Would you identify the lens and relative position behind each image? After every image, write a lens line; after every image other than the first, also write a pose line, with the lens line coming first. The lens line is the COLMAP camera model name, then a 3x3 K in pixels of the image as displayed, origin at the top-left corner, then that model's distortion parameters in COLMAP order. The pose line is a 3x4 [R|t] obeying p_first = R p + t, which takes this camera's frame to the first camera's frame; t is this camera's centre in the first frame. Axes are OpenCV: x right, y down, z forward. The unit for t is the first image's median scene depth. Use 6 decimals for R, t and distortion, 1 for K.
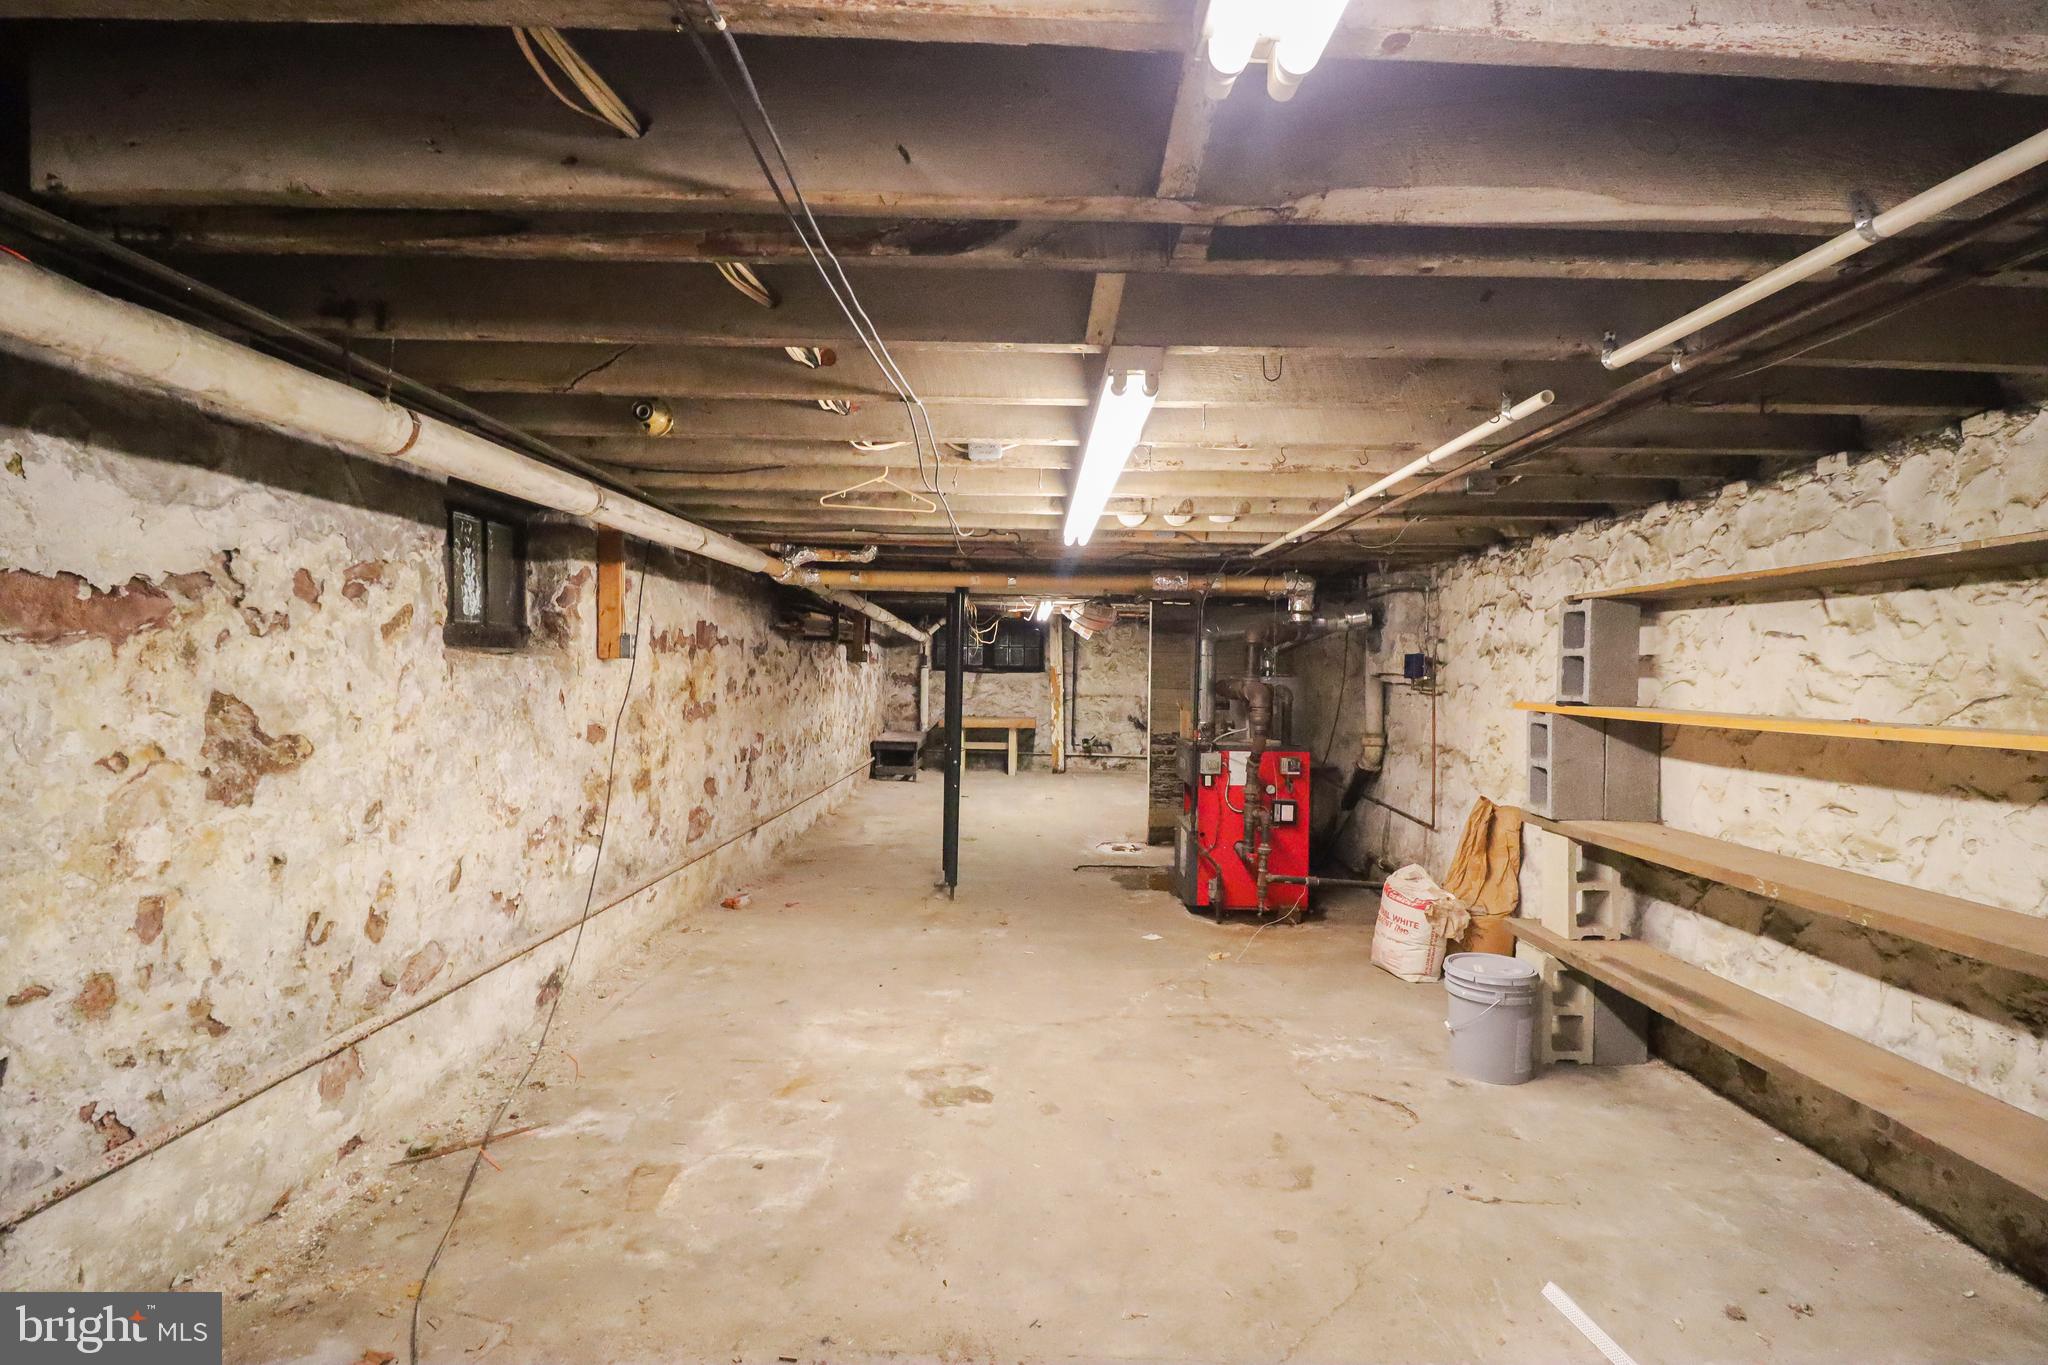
lens RADIAL K [[946.1, 0, 1020.8], [0, 946.1, 681.7], [0, 0, 1]] dist [-0.000683, -0.009857]
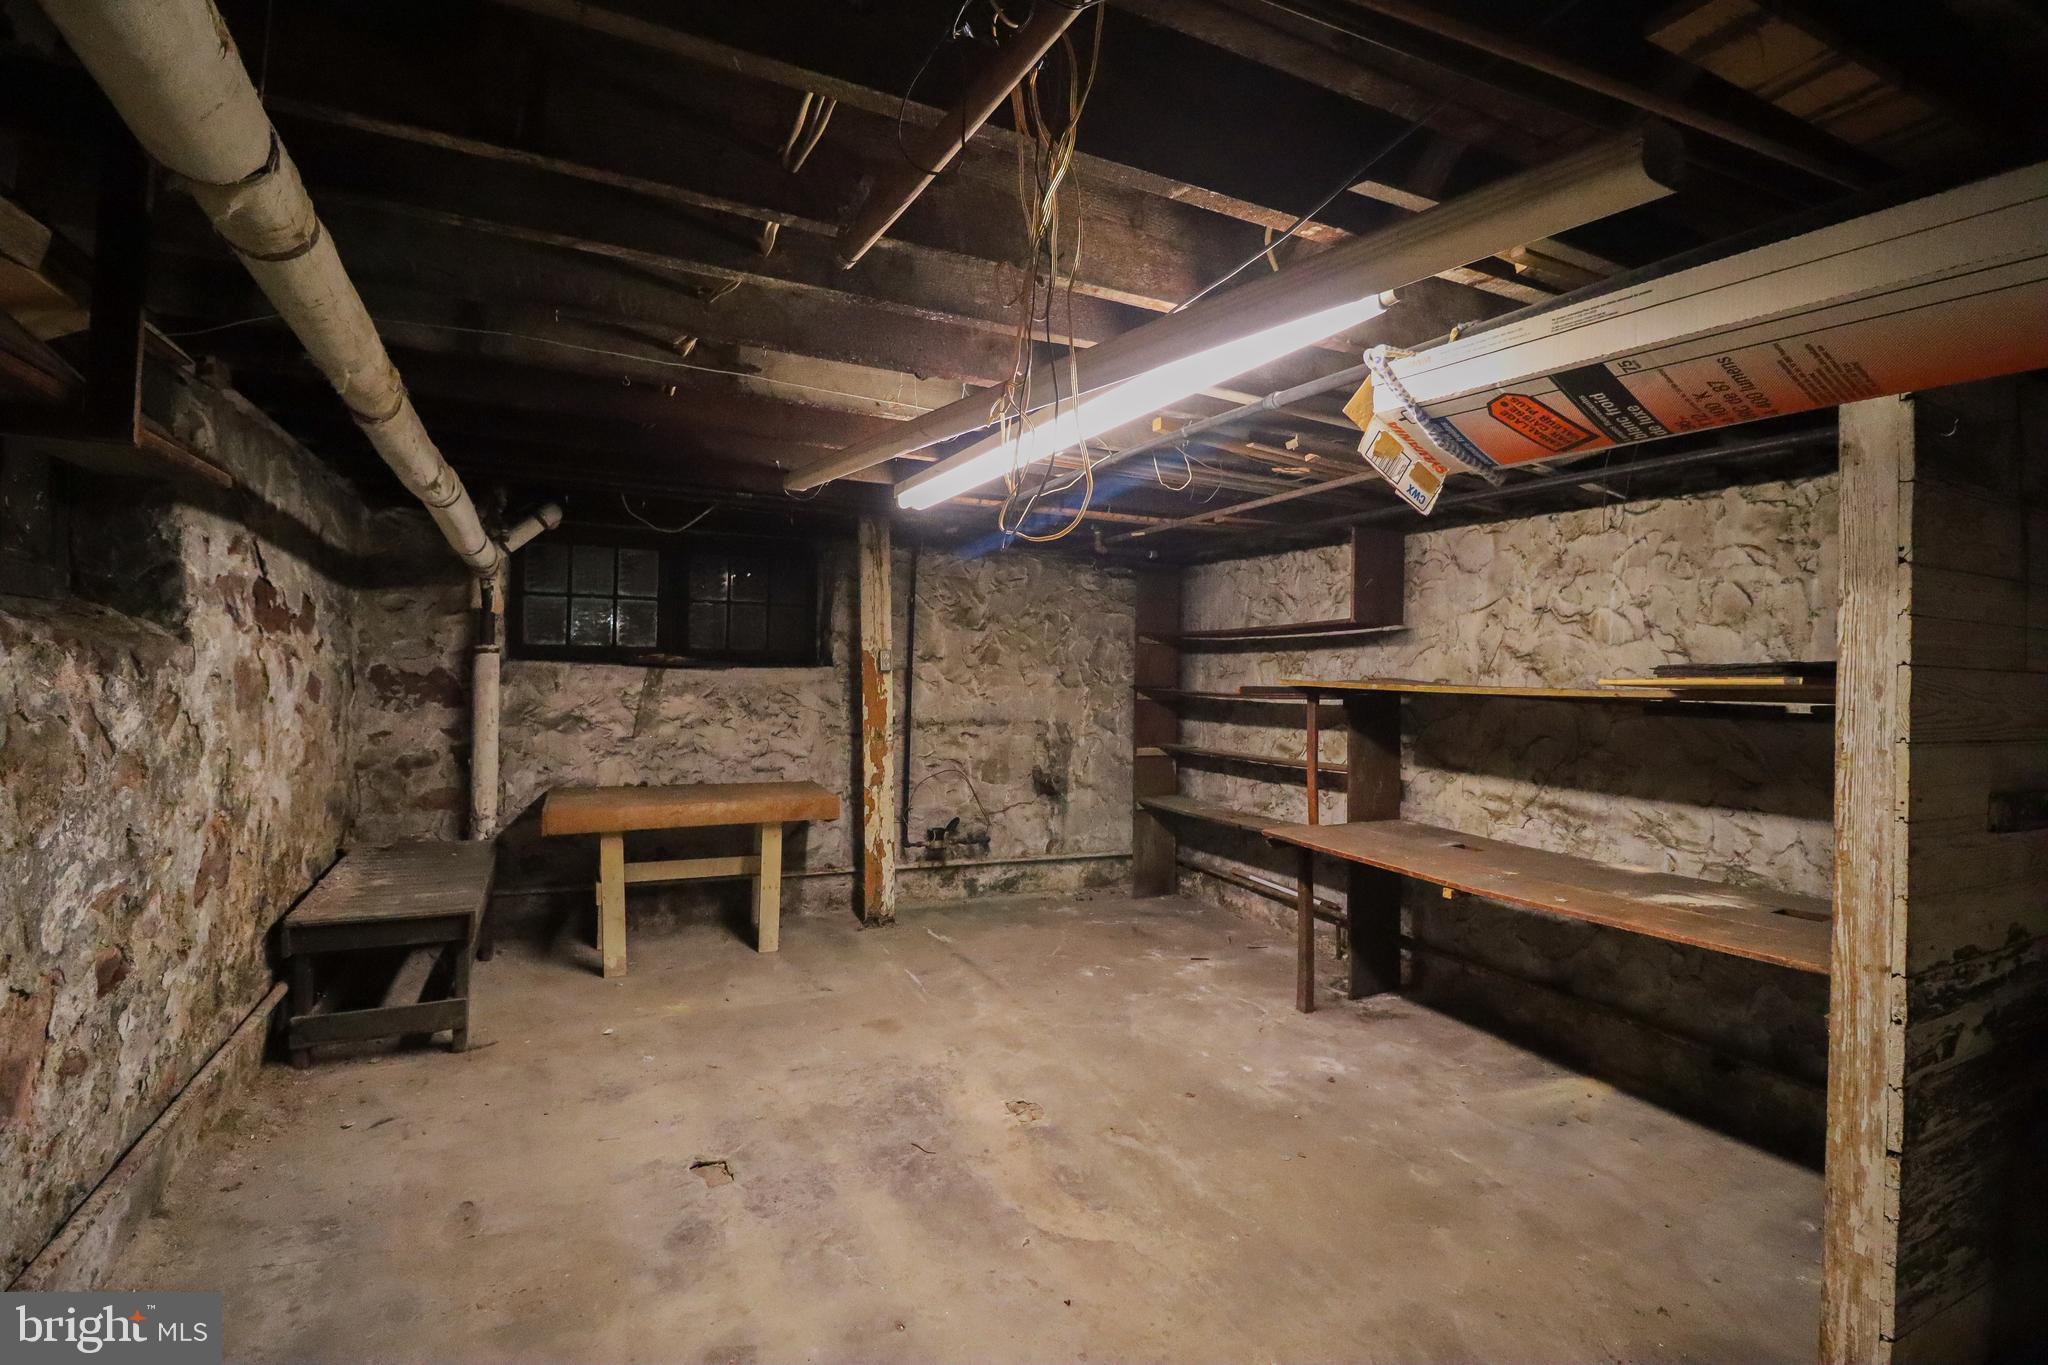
lens RADIAL K [[946.1, 0, 1040.5], [0, 946.1, 671.4], [0, 0, 1]] dist [-0.000683, -0.009857]
pose [[0.893461, 0.003574, 0.449126, -0.076224], [-0.000596, 0.999977, -0.006772, -0.005294], [-0.449140, 0.005783, 0.893443, 0.604972]]
